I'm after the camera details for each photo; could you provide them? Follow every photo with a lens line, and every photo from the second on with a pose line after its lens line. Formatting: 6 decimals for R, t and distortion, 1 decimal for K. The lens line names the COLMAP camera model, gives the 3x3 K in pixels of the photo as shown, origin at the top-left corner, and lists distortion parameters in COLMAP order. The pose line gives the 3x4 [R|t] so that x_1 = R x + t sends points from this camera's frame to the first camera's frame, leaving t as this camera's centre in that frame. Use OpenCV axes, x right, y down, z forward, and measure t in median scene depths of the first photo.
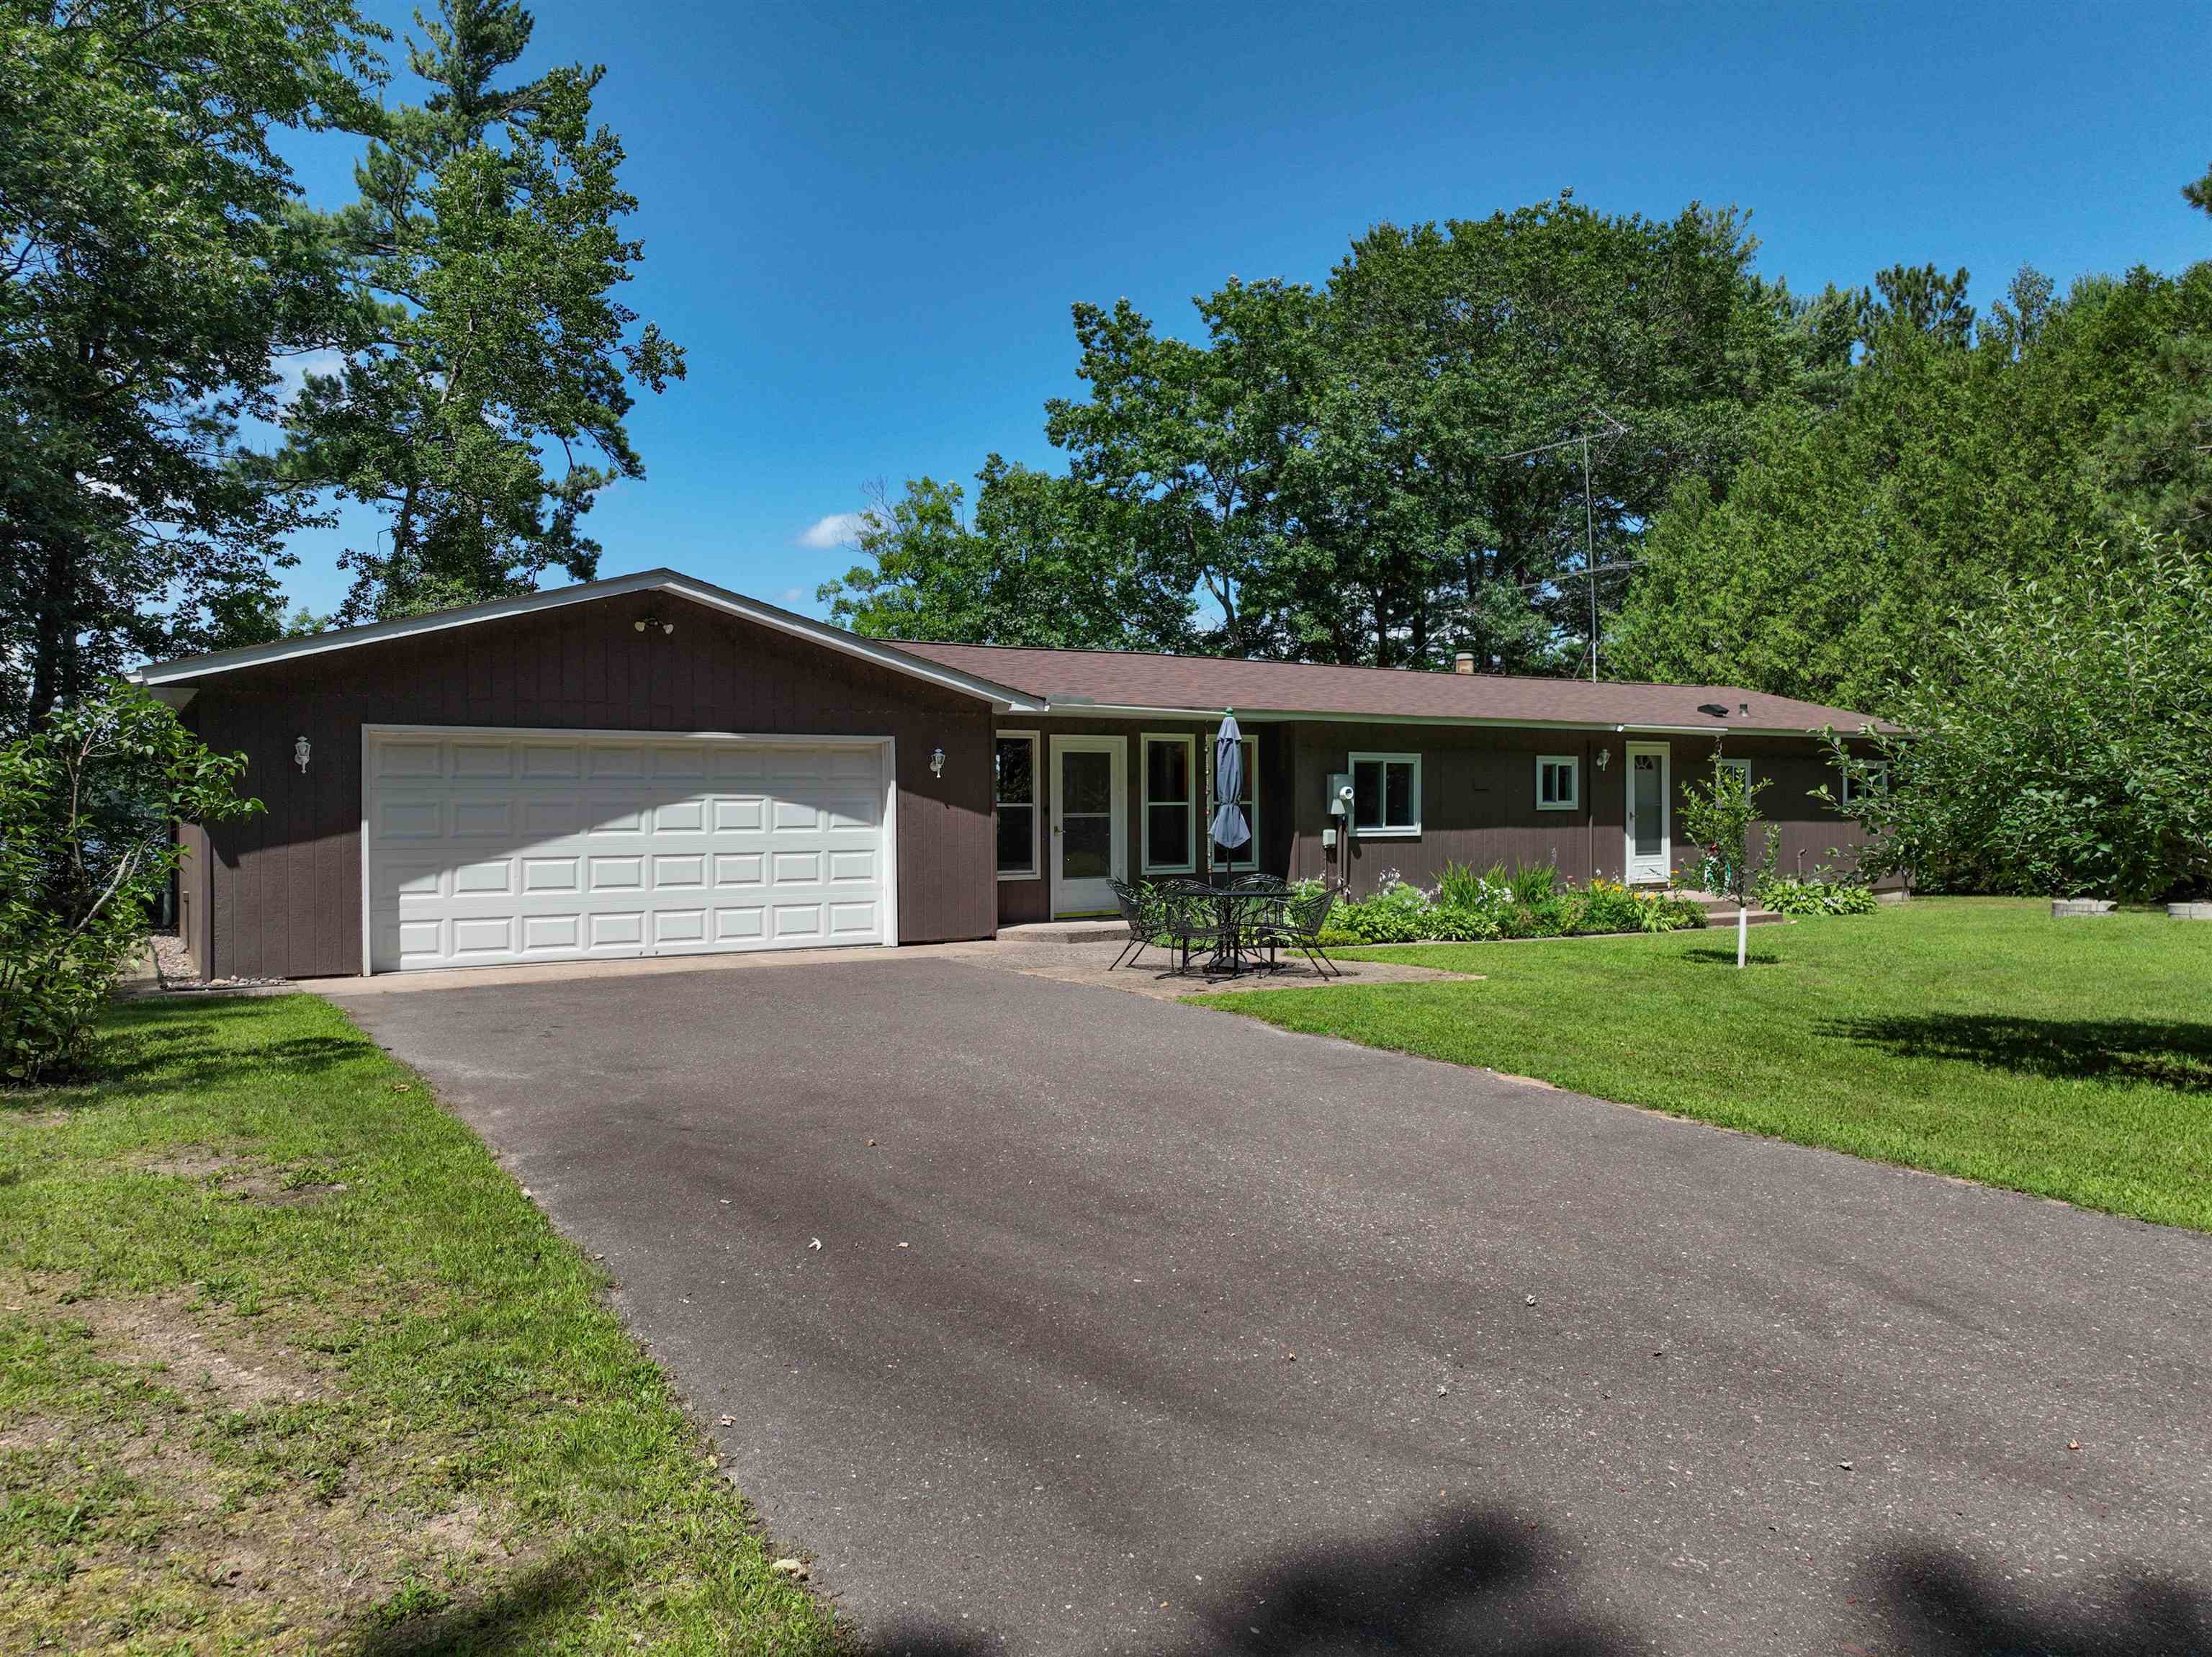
lens RADIAL K [[1559.0, 0, 1112.6], [0, 1559.0, 825.4], [0, 0, 1]] dist [-0.007657, -0.000431]
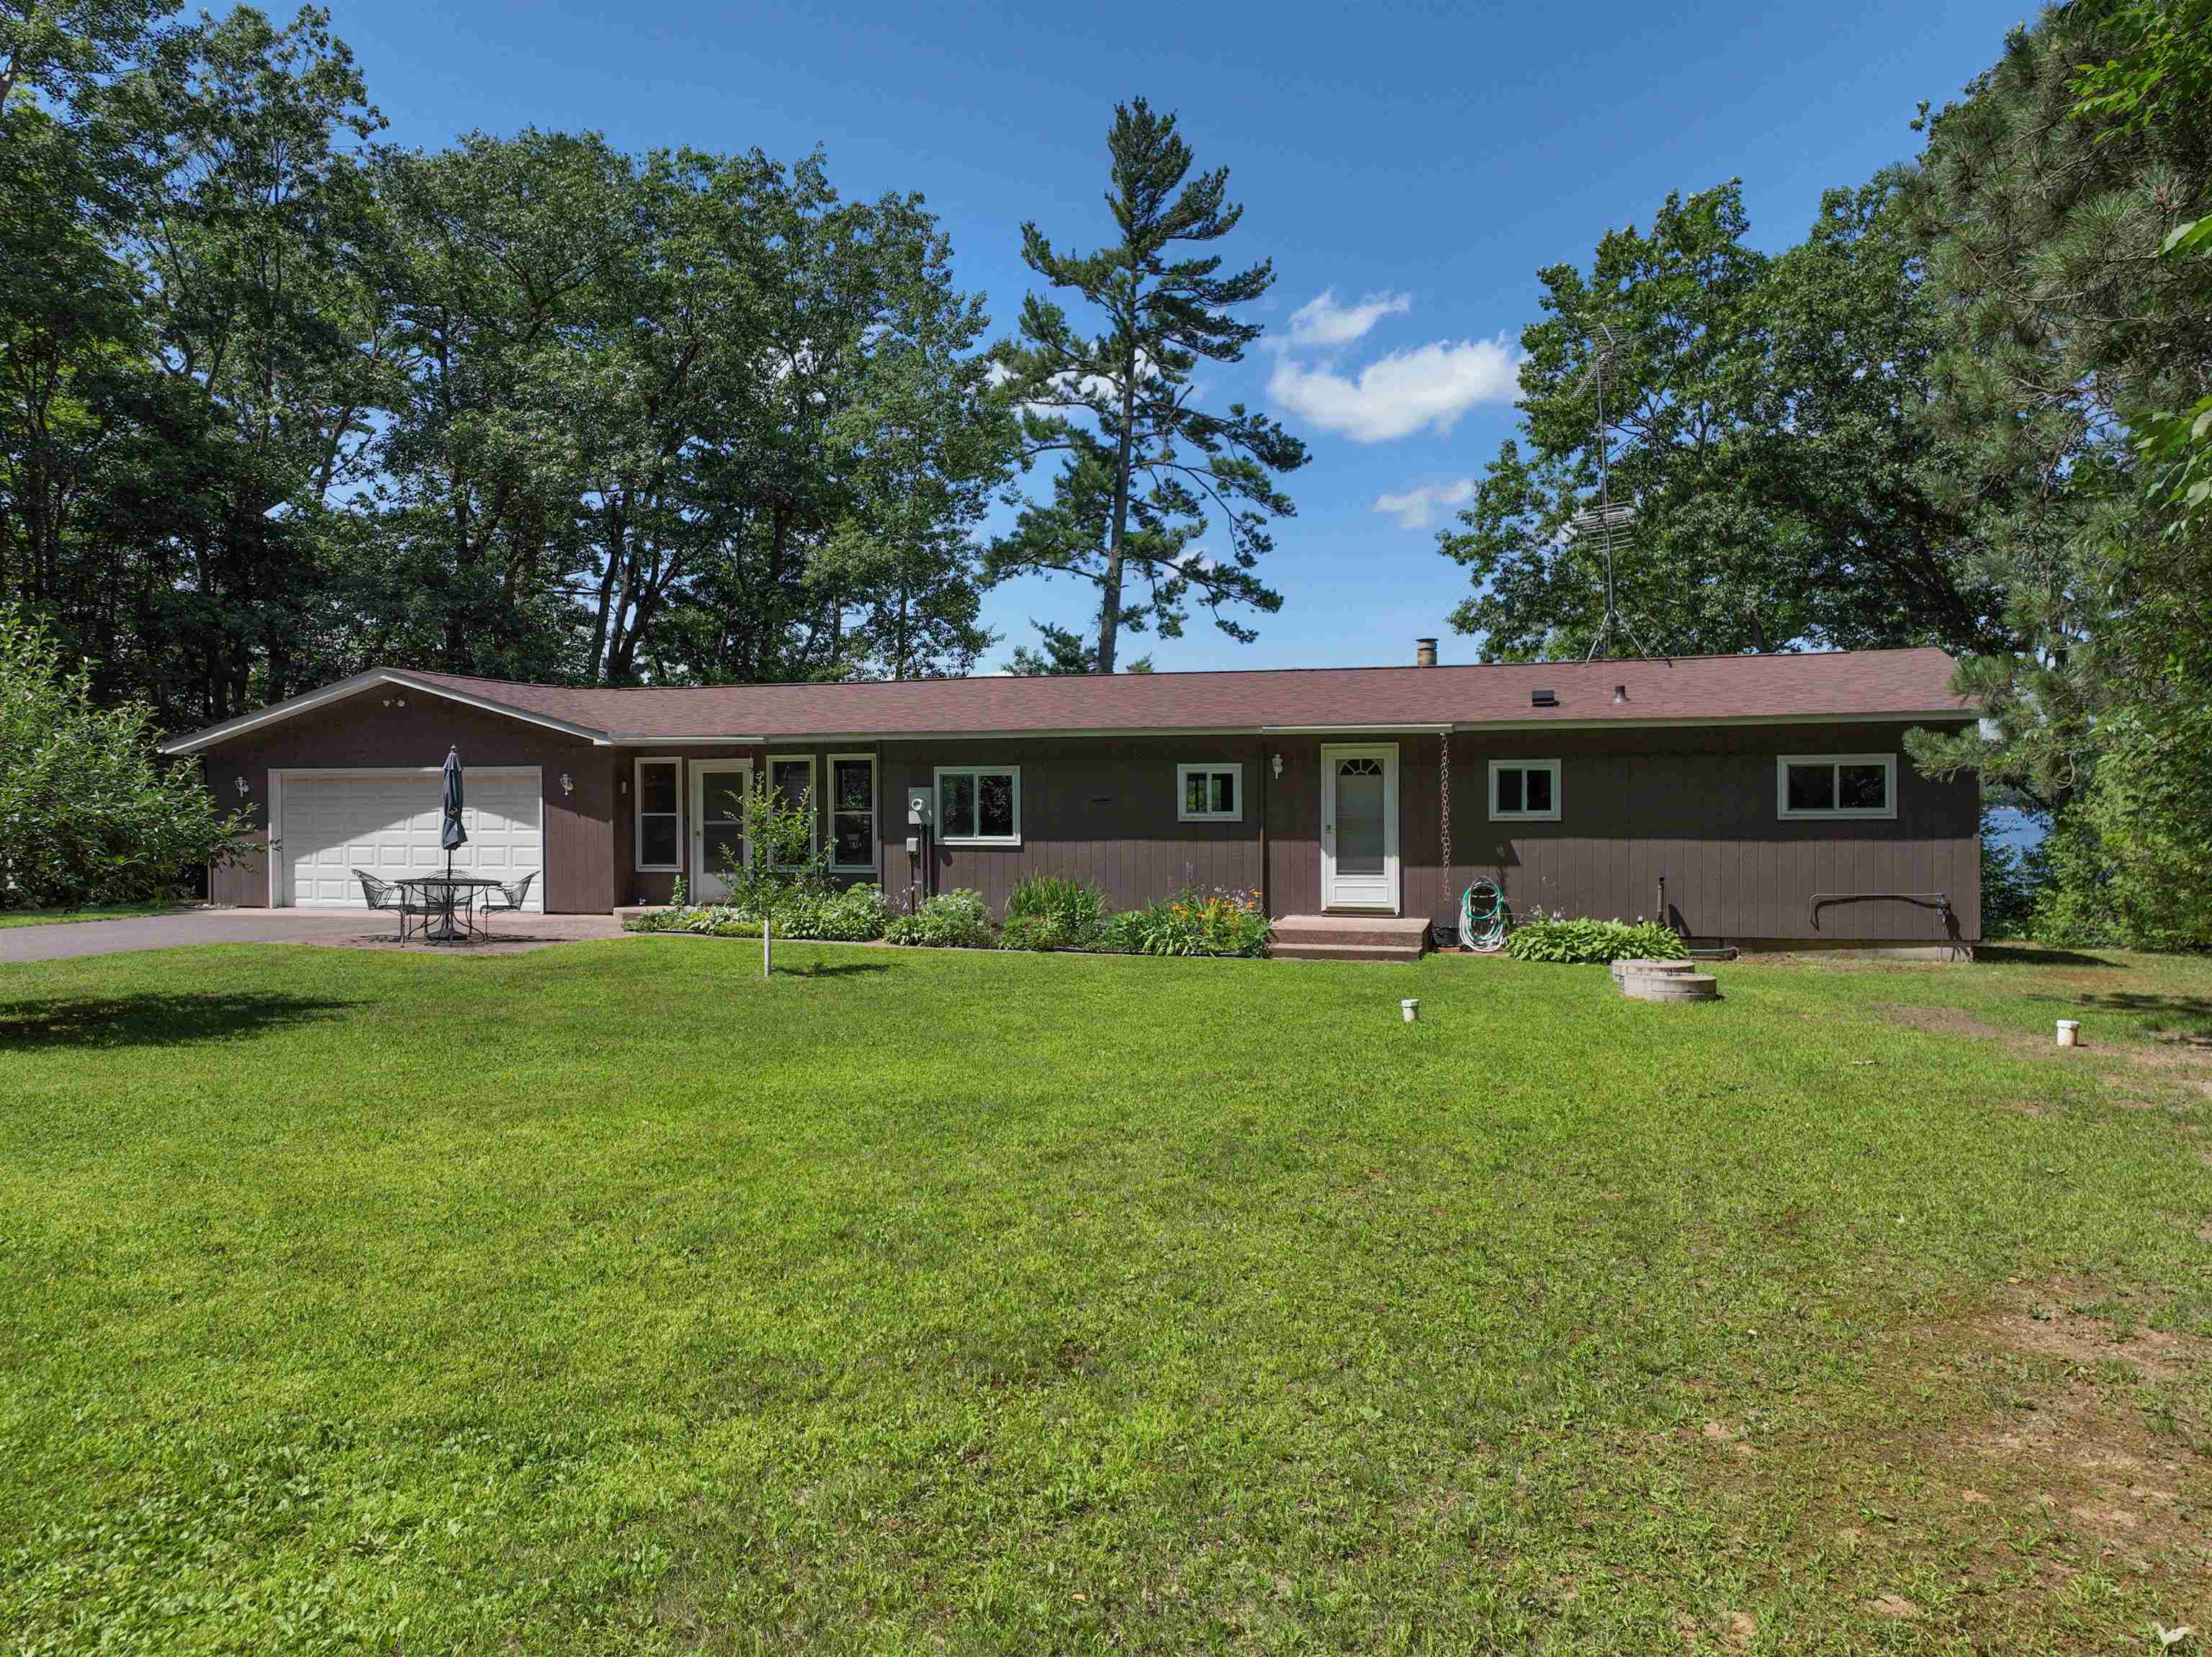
lens RADIAL K [[1559.0, 0, 1114.6], [0, 1559.0, 823.7], [0, 0, 1]] dist [-0.007657, -0.000431]
pose [[0.652306, 0.012036, -0.757861, 1.044378], [-0.010077, 0.999923, 0.007208, -0.016402], [0.757889, 0.002935, 0.652377, 0.387074]]
